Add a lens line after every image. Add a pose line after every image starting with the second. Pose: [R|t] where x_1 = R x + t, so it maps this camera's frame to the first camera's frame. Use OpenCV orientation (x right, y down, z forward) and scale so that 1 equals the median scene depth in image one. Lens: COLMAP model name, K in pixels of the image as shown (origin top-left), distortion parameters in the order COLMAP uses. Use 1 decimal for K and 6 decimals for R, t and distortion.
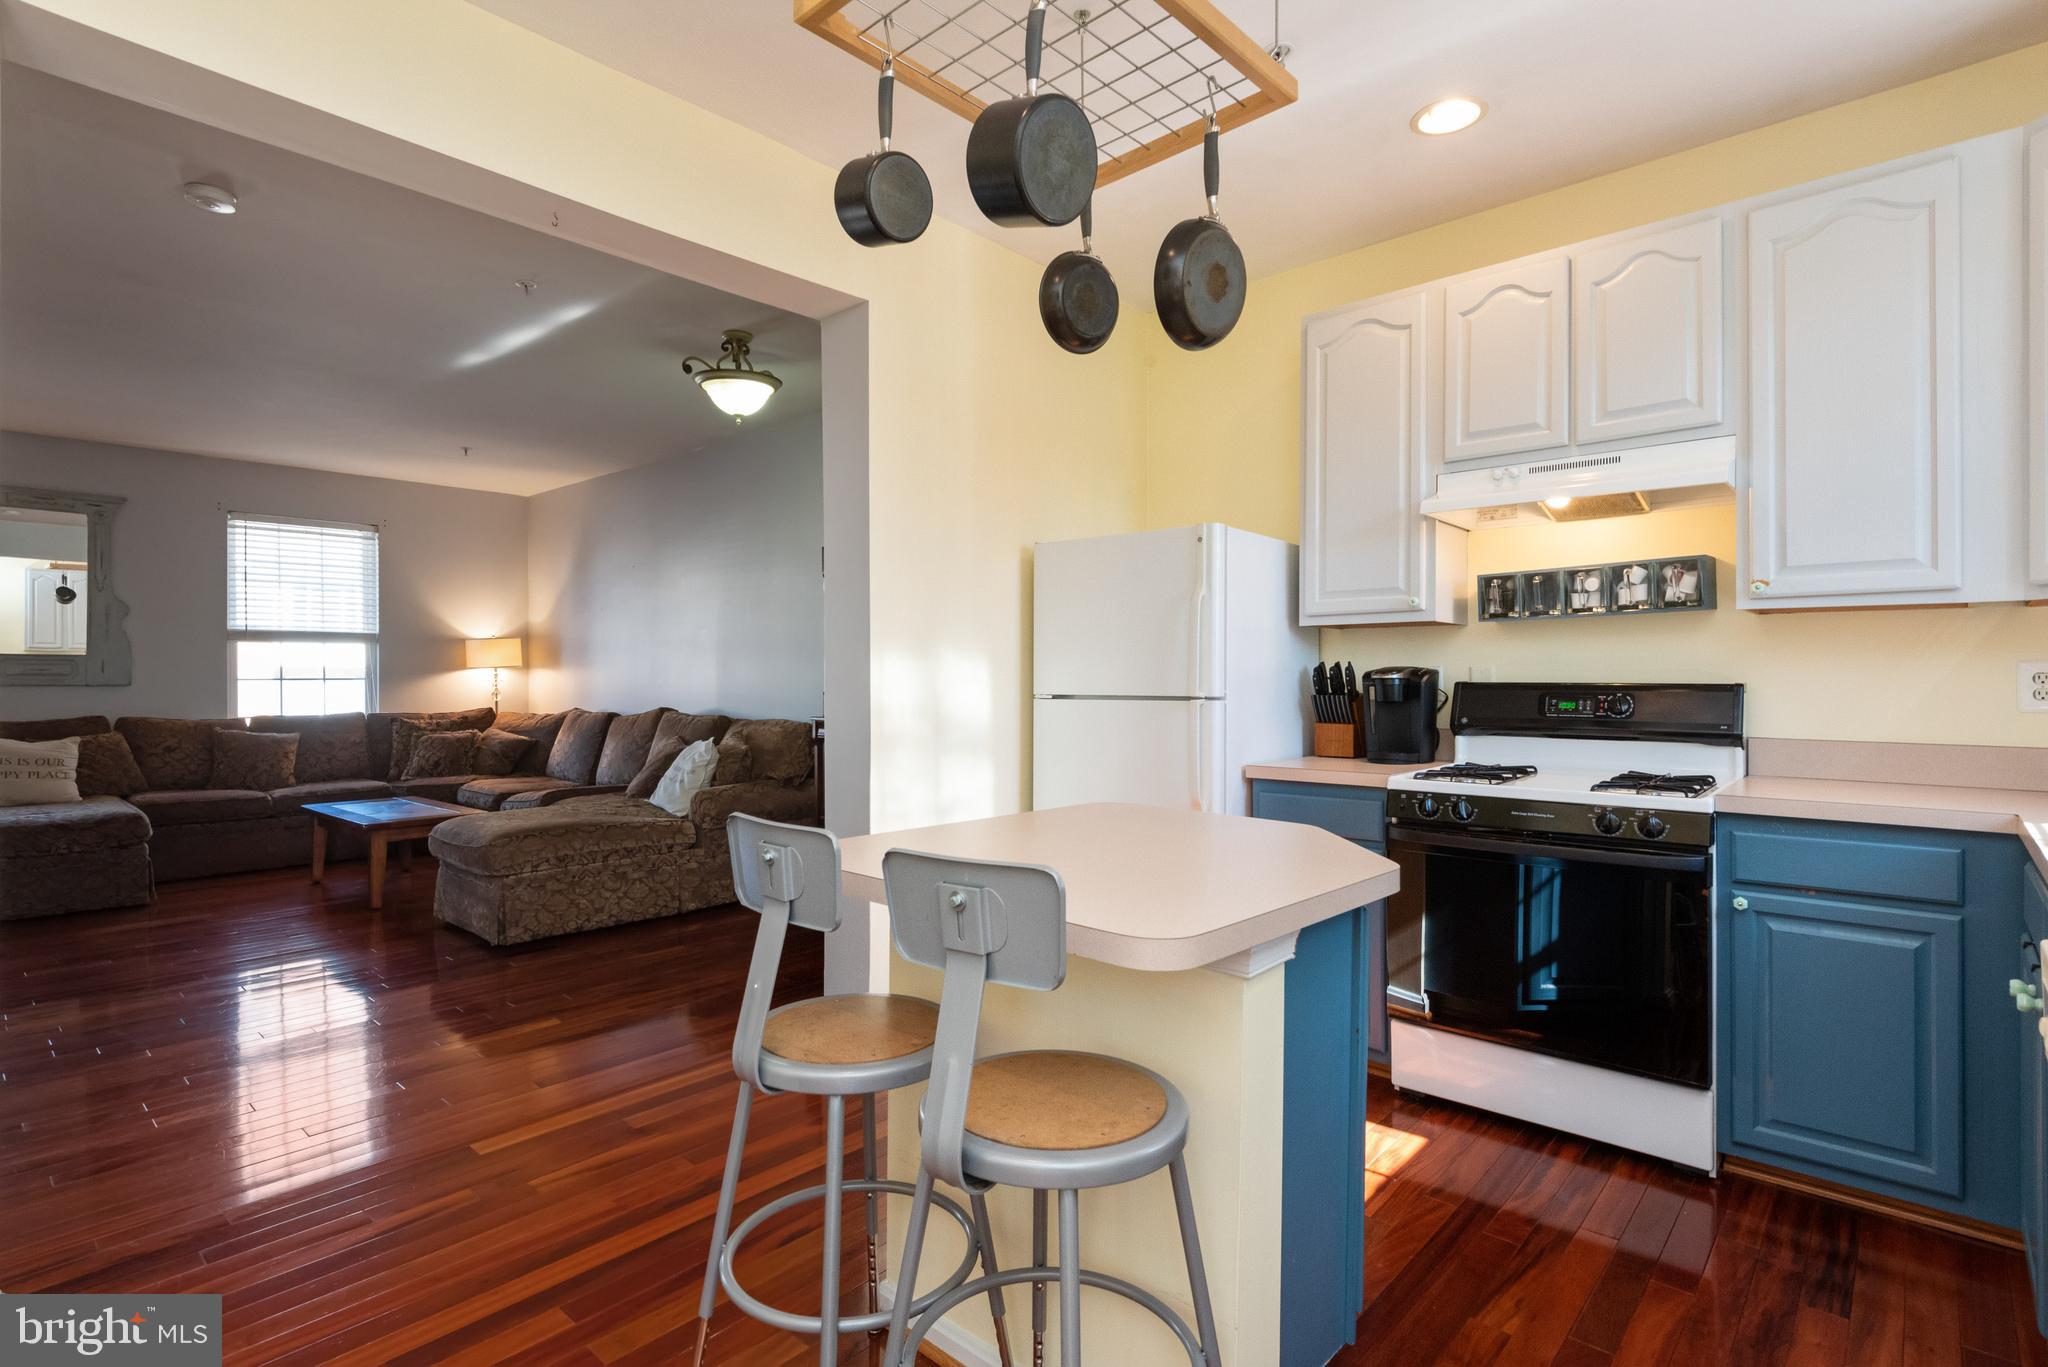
lens RADIAL K [[990.4, 0, 1029.9], [0, 990.4, 680.1], [0, 0, 1]] dist [0.011698, -0.013226]
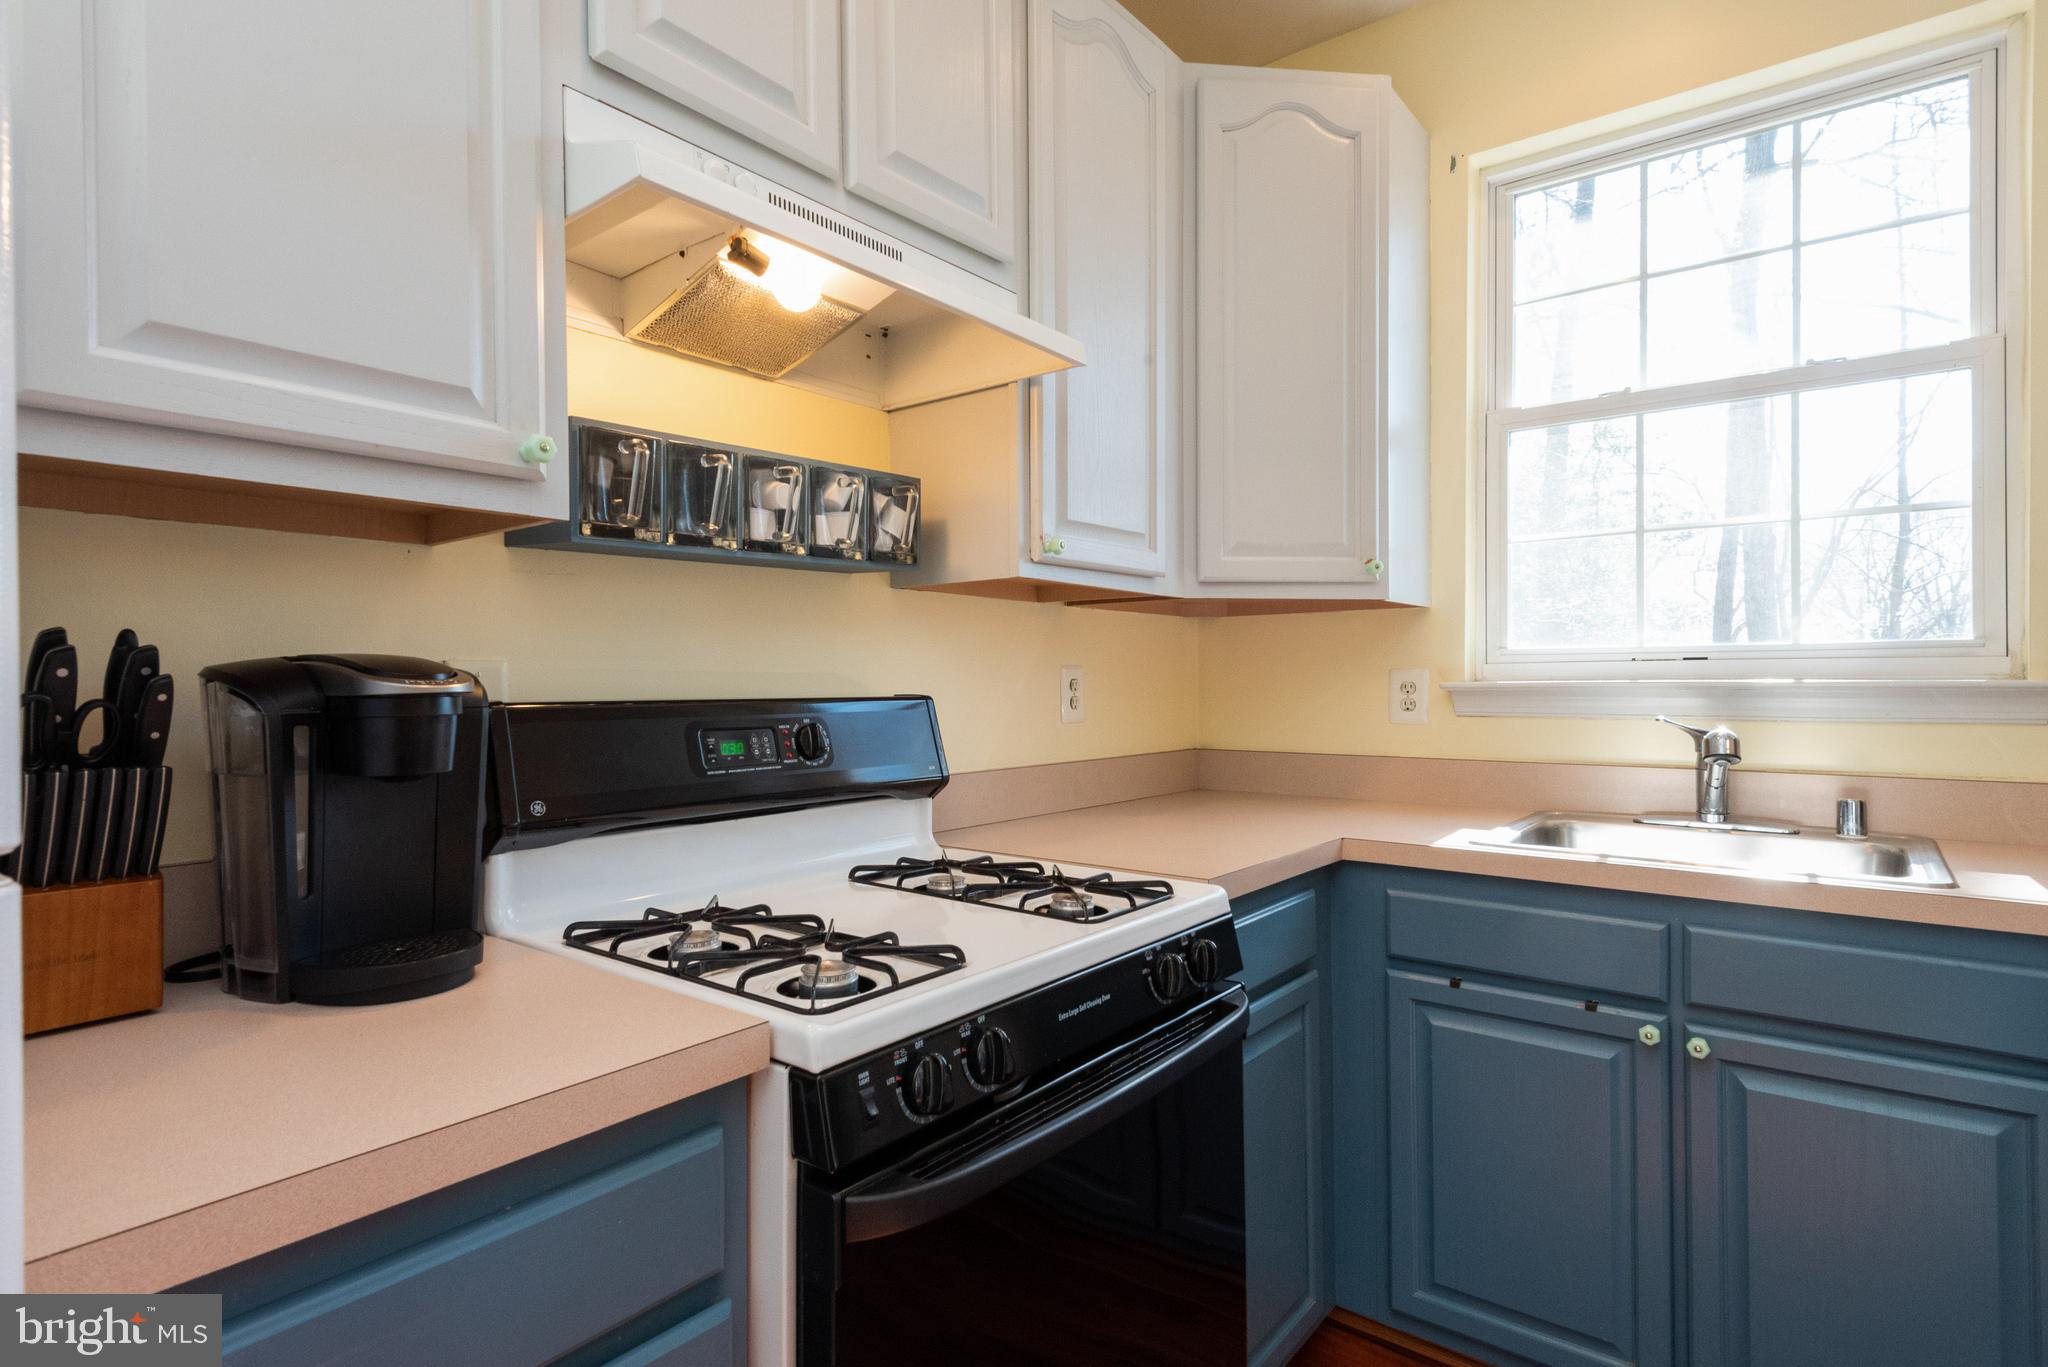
lens RADIAL K [[1056.0, 0, 1015.0], [0, 1056.0, 688.9], [0, 0, 1]] dist [0.024984, -0.001175]
pose [[-0.047825, -0.004174, 0.998847, 0.022689], [0.007817, 0.999959, 0.004553, -0.001803], [-0.998825, 0.008026, -0.047790, 0.447624]]
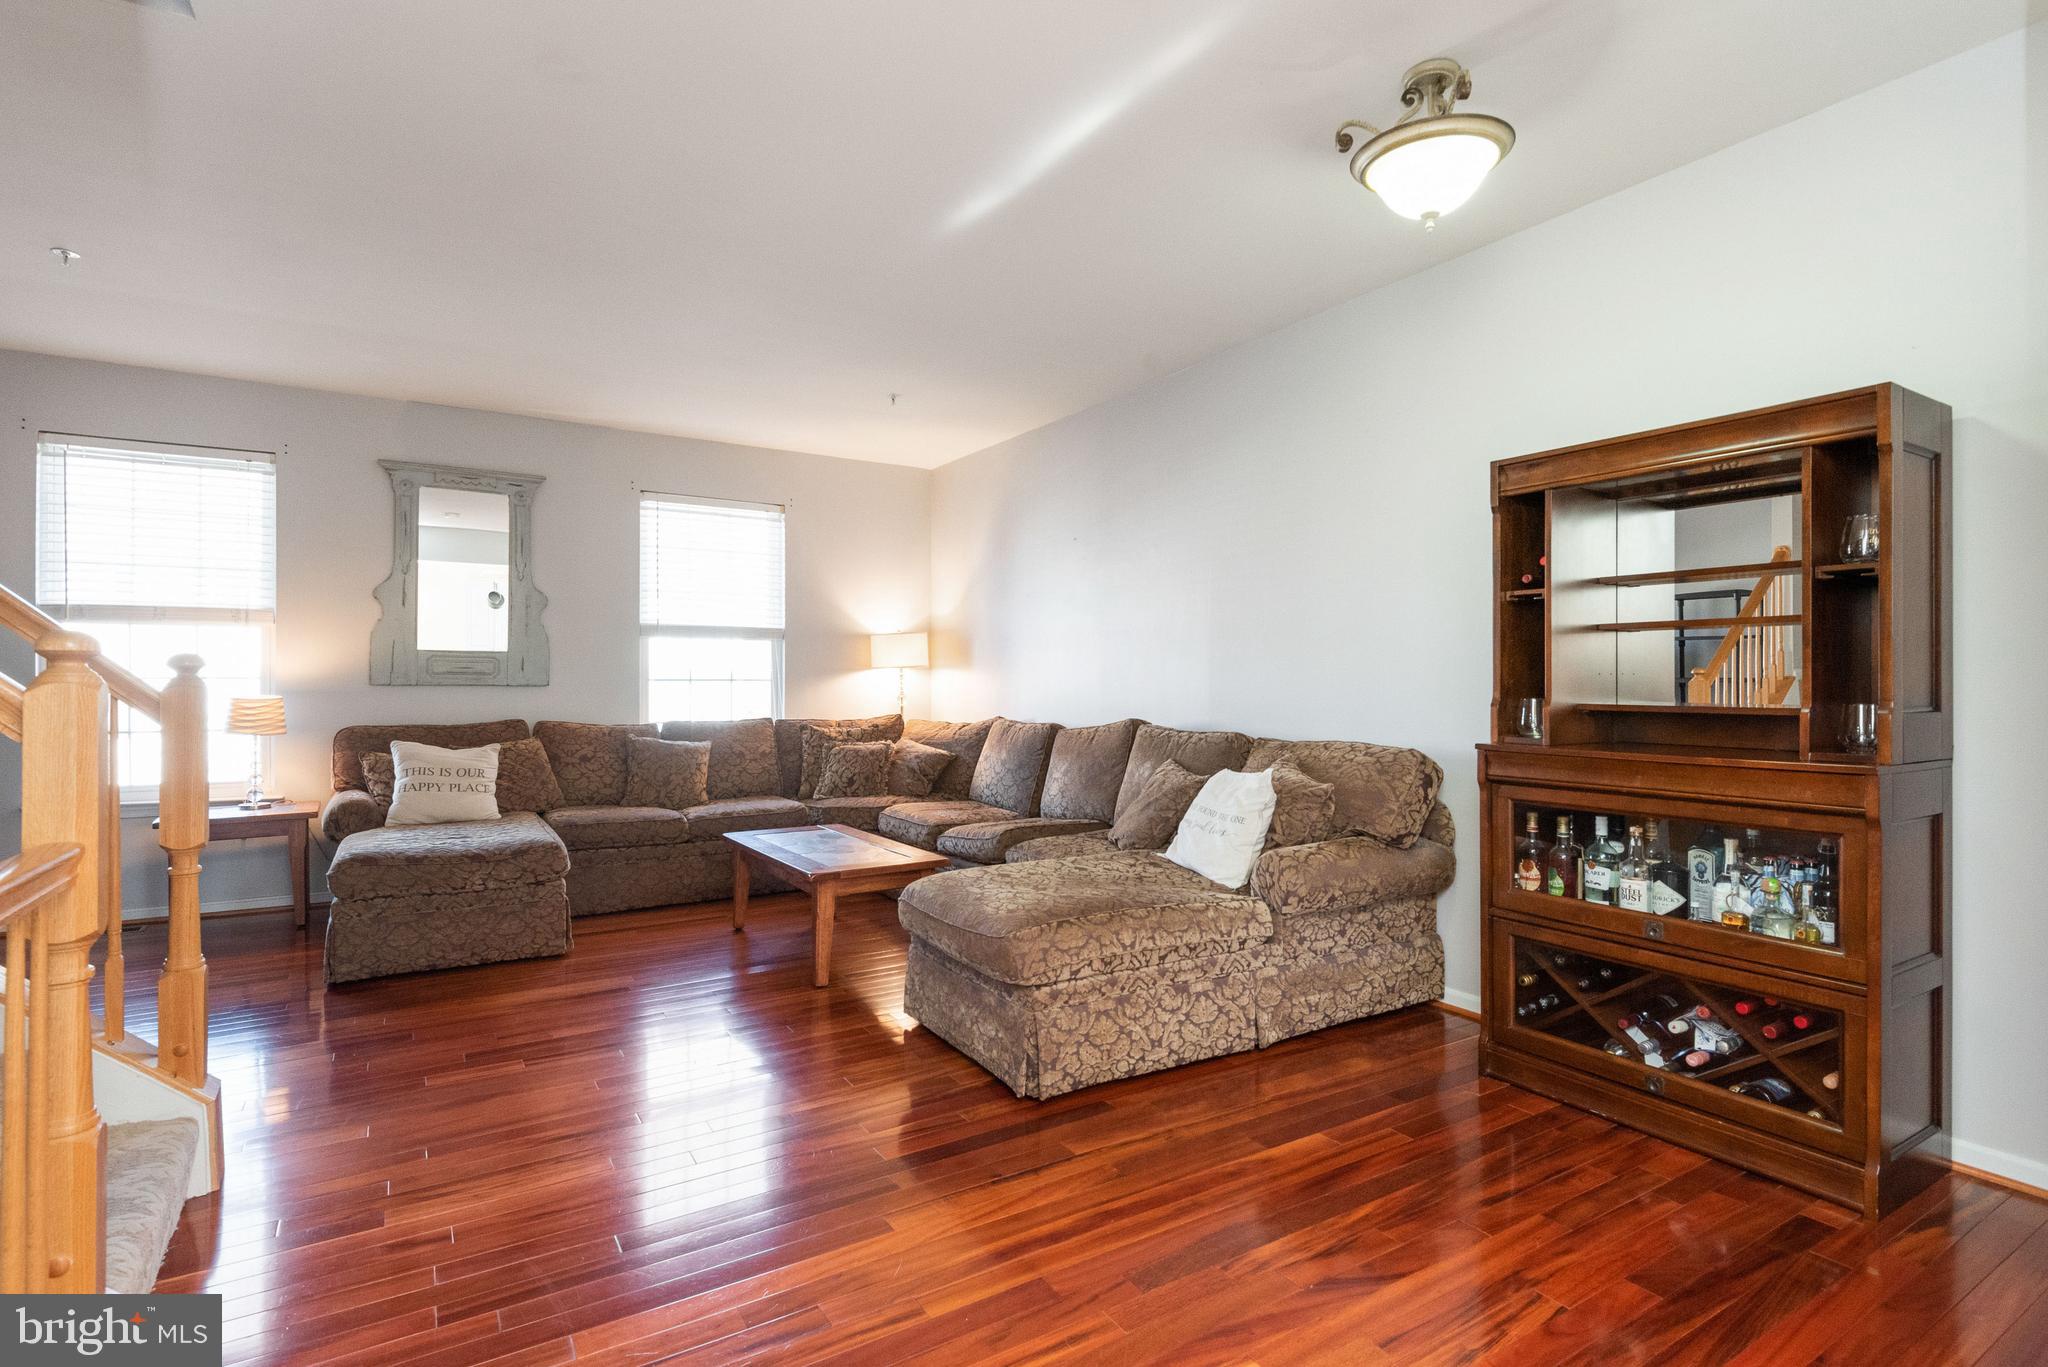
lens RADIAL K [[990.4, 0, 1027.5], [0, 990.4, 687.0], [0, 0, 1]] dist [0.011698, -0.013226]
pose [[0.959260, 0.006008, -0.282461, -0.261770], [-0.005615, 0.999982, 0.002200, 0.002236], [0.282469, -0.000525, 0.959276, 0.286775]]
